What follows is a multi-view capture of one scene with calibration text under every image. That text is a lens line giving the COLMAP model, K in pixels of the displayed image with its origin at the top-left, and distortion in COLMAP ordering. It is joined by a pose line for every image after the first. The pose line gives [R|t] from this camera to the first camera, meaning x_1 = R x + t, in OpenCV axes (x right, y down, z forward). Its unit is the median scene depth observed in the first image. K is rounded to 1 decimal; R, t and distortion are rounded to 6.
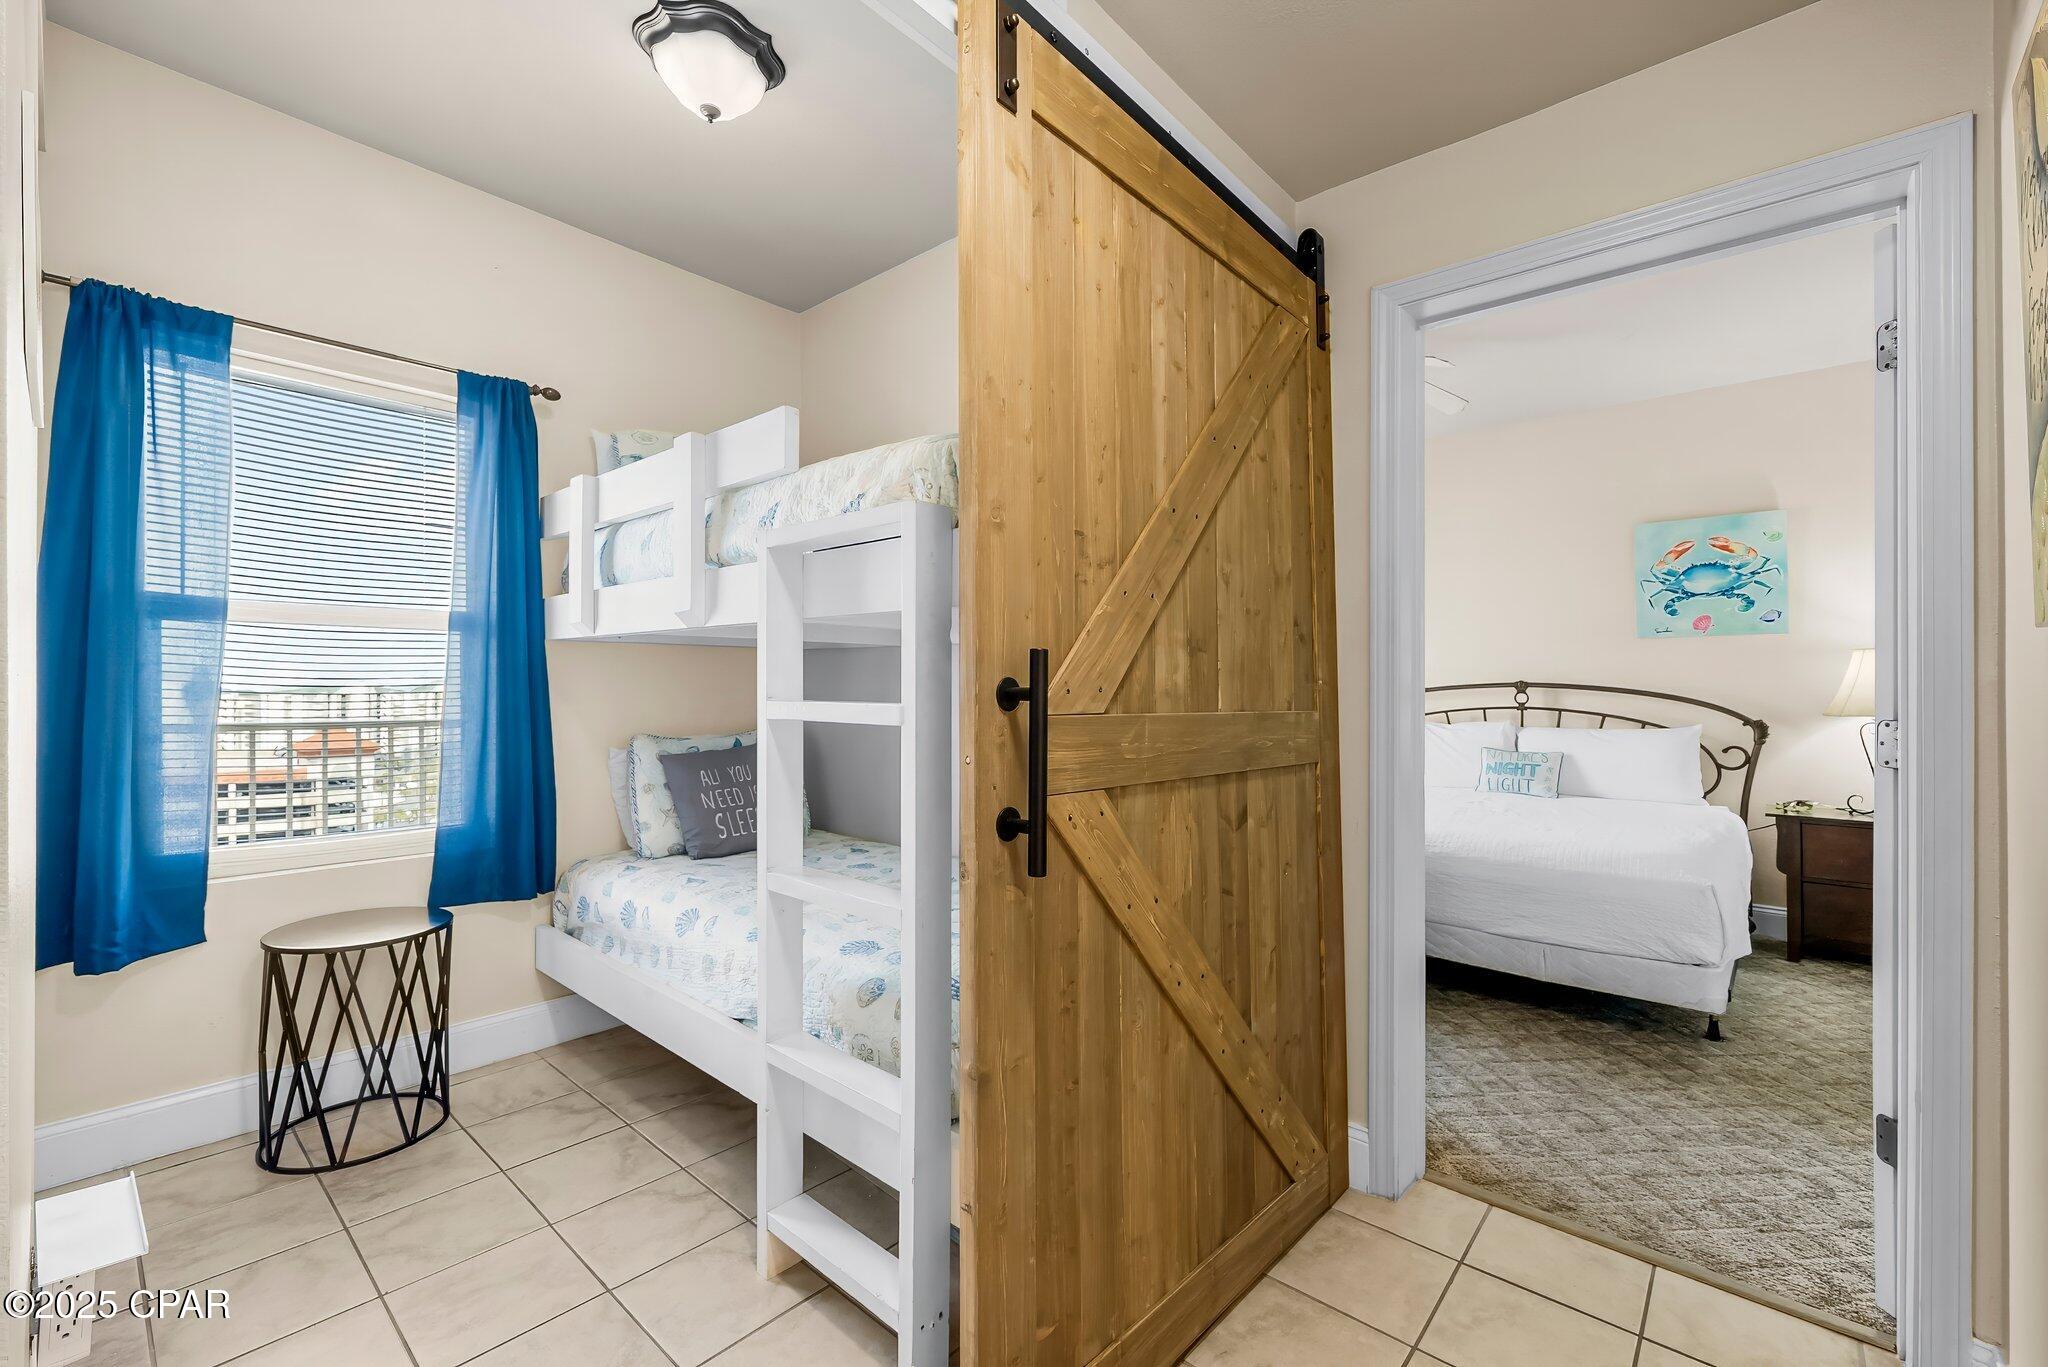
lens RADIAL K [[859.3, 0, 1016.4], [0, 859.3, 675.5], [0, 0, 1]] dist [-0.003977, 0.001109]
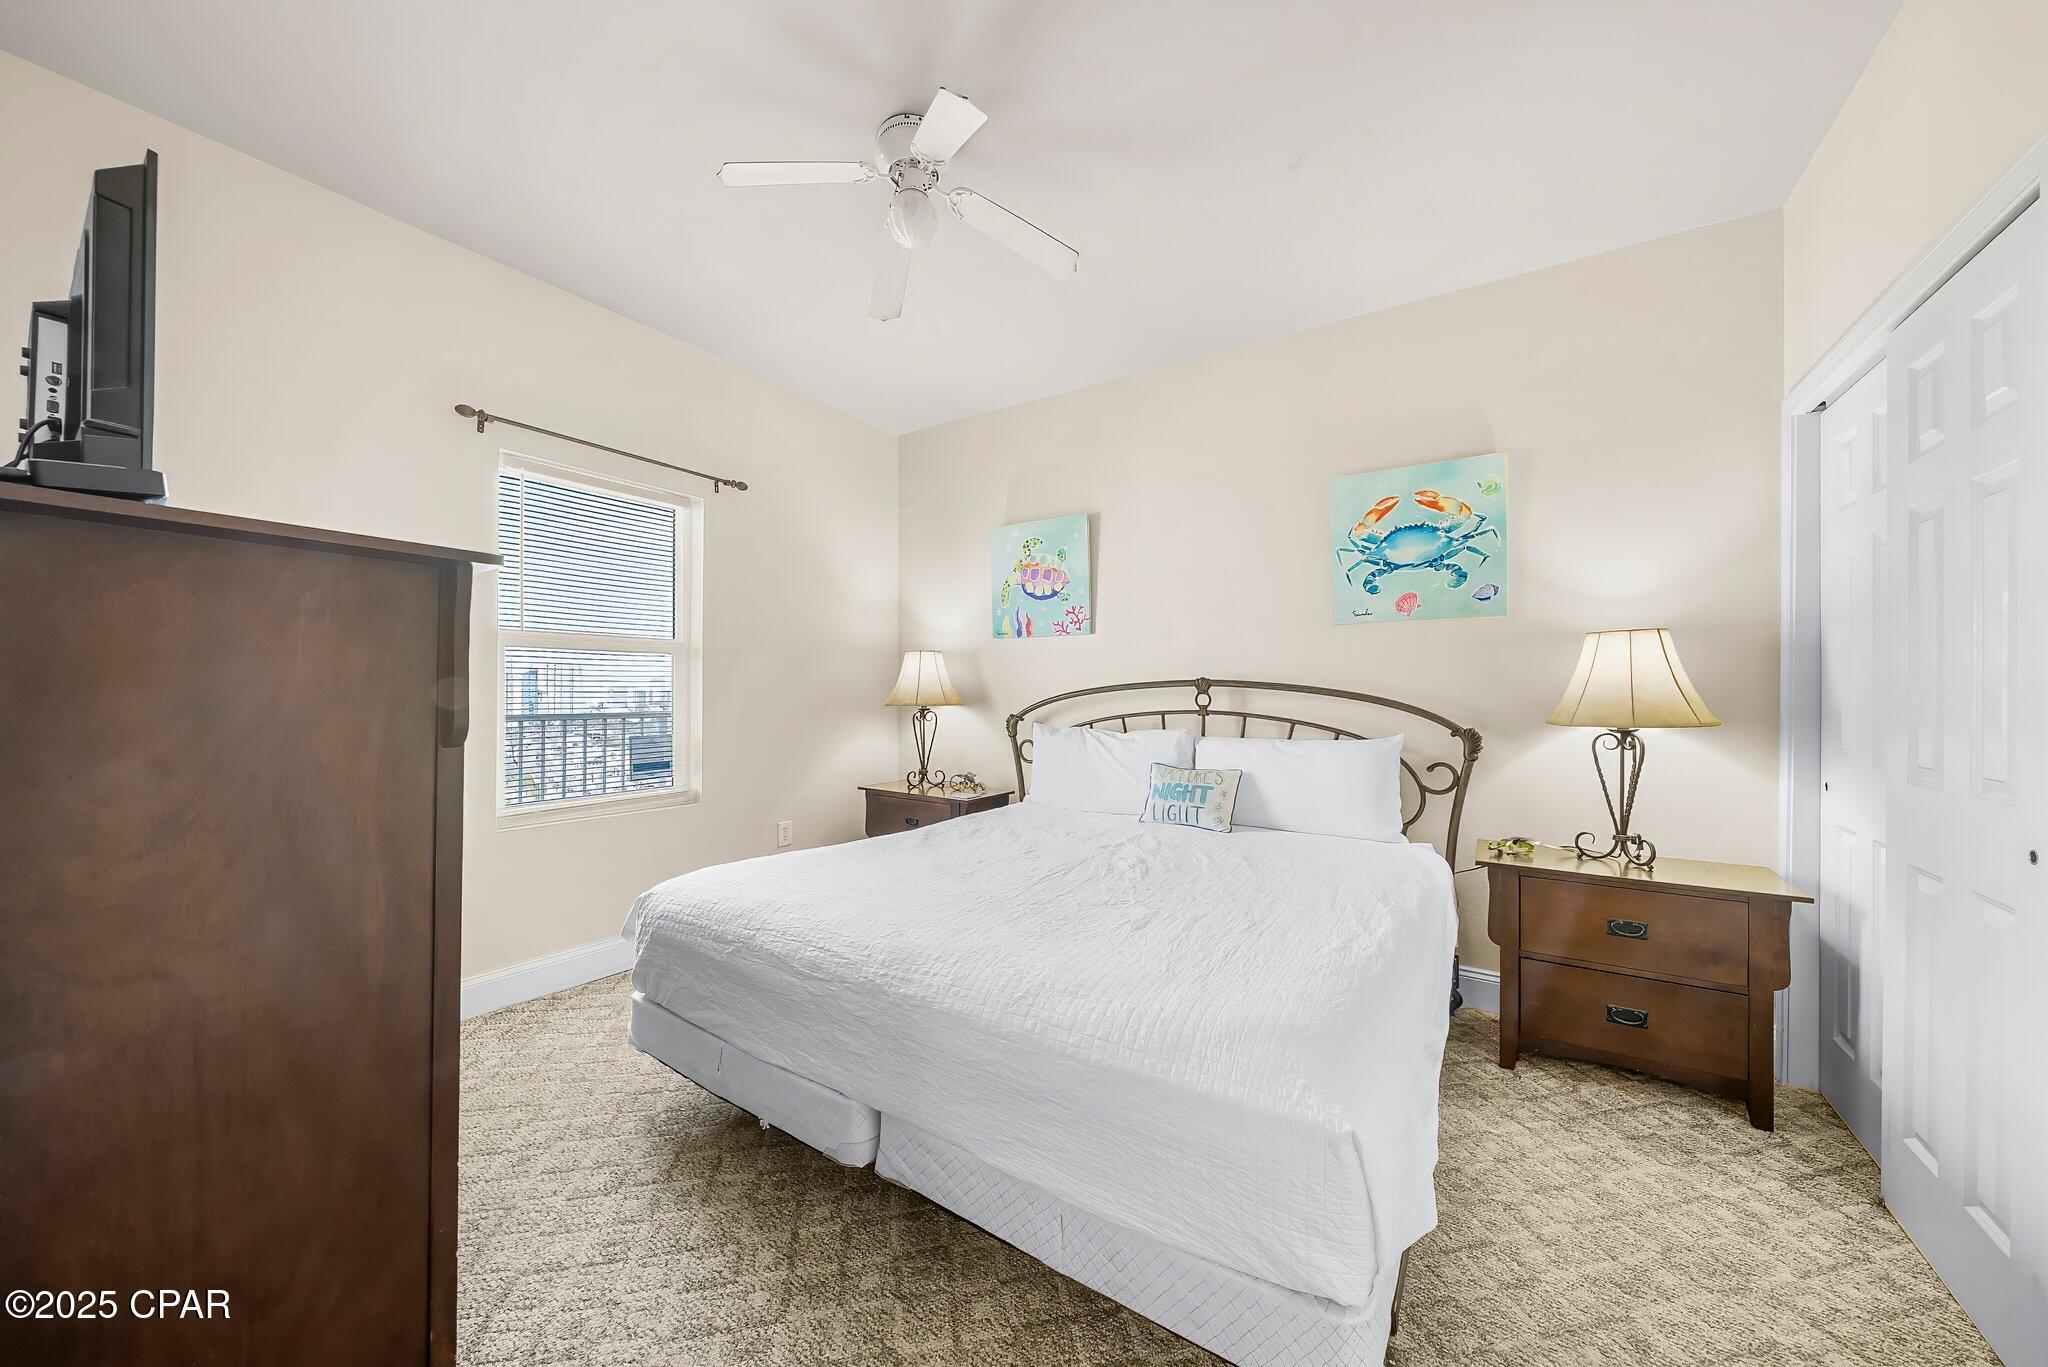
lens RADIAL K [[710.5, 0, 1026.4], [0, 710.5, 690.4], [0, 0, 1]] dist [-0.006411, 0.000006]
pose [[0.989460, 0.001981, 0.144792, 0.423092], [-0.004013, 0.999897, 0.013744, 0.011687], [-0.144750, -0.014180, 0.989367, 0.477723]]
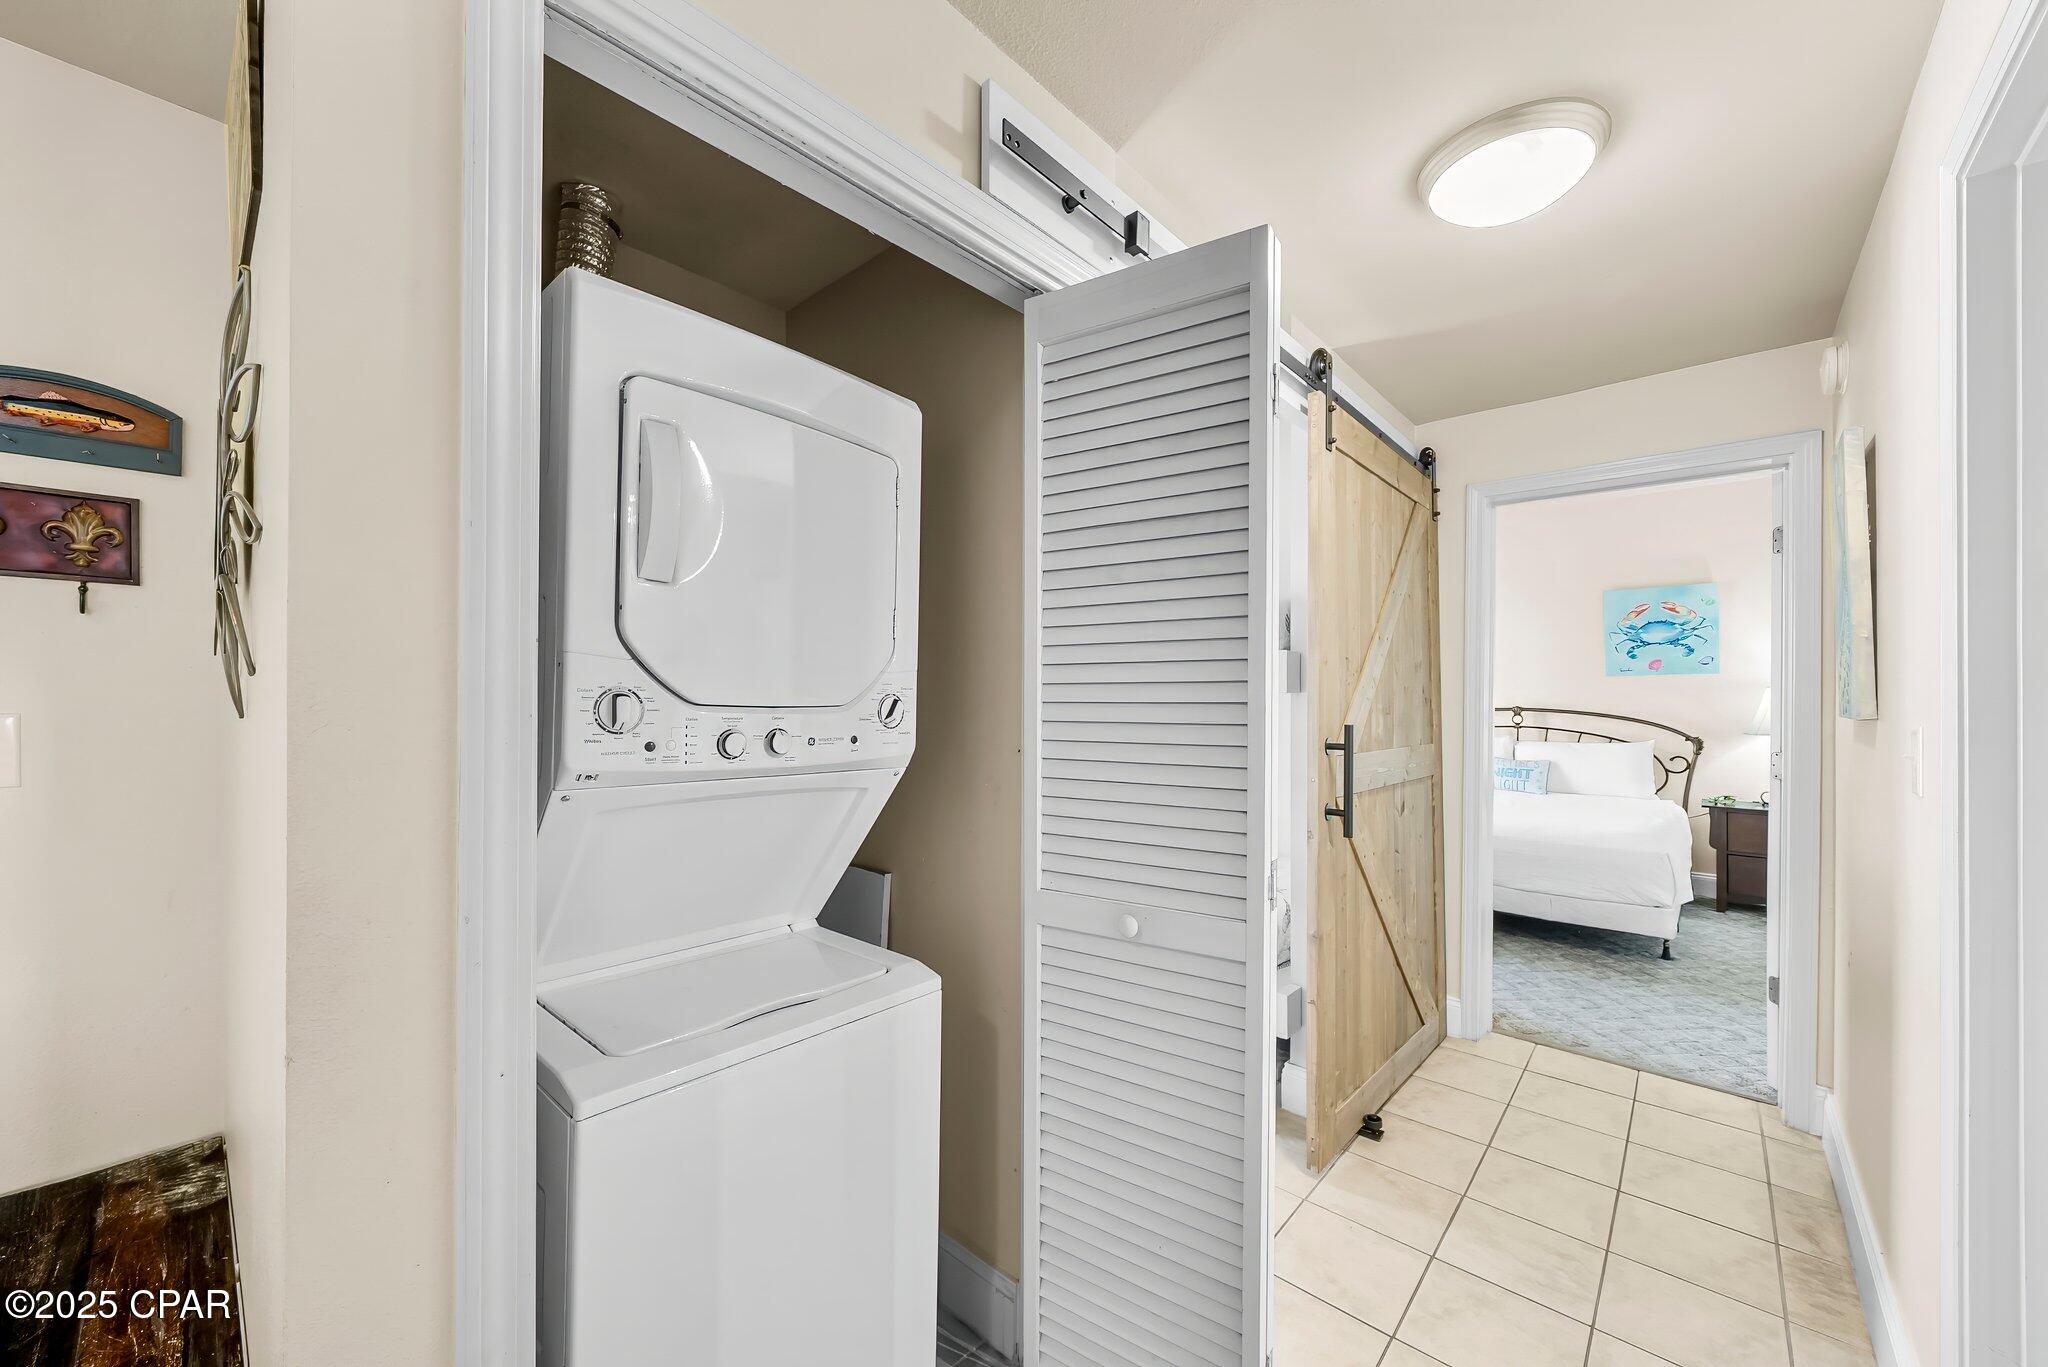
lens RADIAL K [[764.3, 0, 1026.8], [0, 764.3, 694.1], [0, 0, 1]] dist [-0.003397, -0.000460]
pose [[0.999993, -0.002640, -0.002783, -0.213515], [0.002674, 0.999922, 0.012181, -0.037159], [0.002750, -0.012188, 0.999922, -0.233083]]
